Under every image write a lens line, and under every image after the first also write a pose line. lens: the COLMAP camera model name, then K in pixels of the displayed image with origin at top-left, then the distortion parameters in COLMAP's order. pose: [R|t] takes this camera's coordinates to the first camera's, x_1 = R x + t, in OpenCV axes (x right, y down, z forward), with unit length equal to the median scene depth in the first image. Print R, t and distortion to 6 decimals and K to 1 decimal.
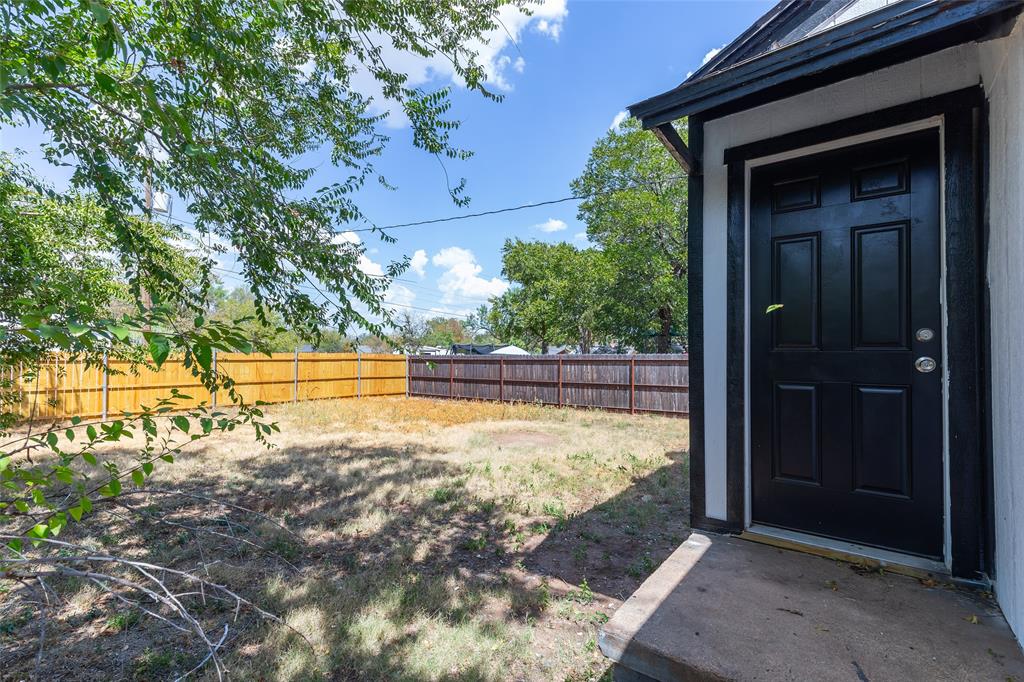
lens RADIAL K [[464.7, 0, 513.1], [0, 464.7, 348.1], [0, 0, 1]] dist [0.010612, -0.000177]
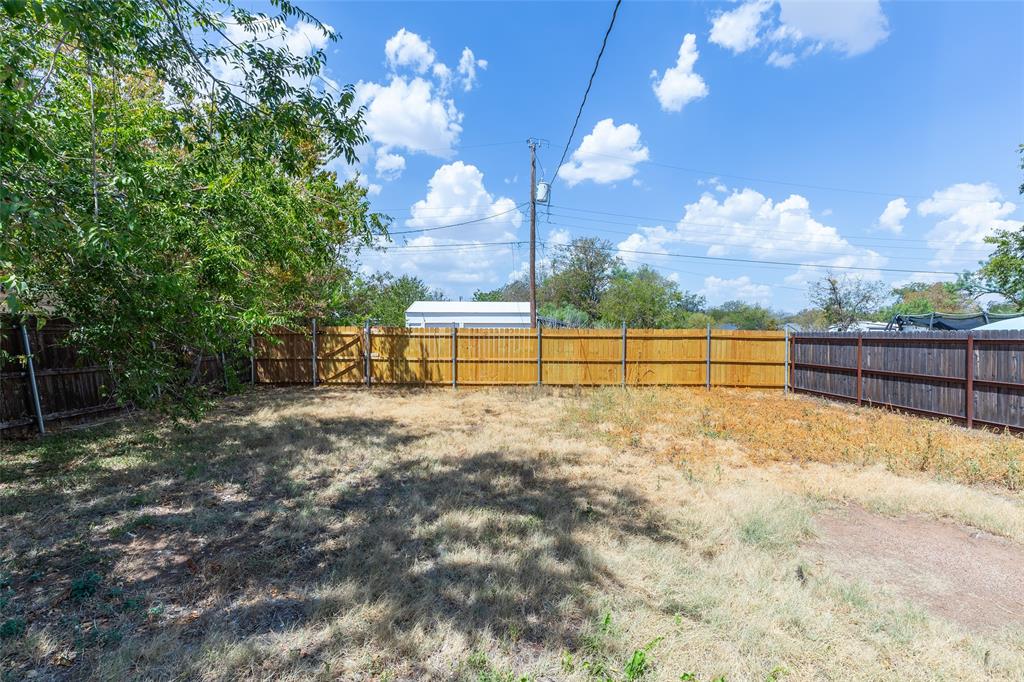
lens RADIAL K [[464.7, 0, 509.9], [0, 464.7, 338.9], [0, 0, 1]] dist [0.010612, -0.000177]
pose [[0.630150, 0.009654, -0.776413, 0.052165], [0.008520, 0.999777, 0.019346, 0.008752], [0.776426, -0.018806, 0.629927, 0.260168]]
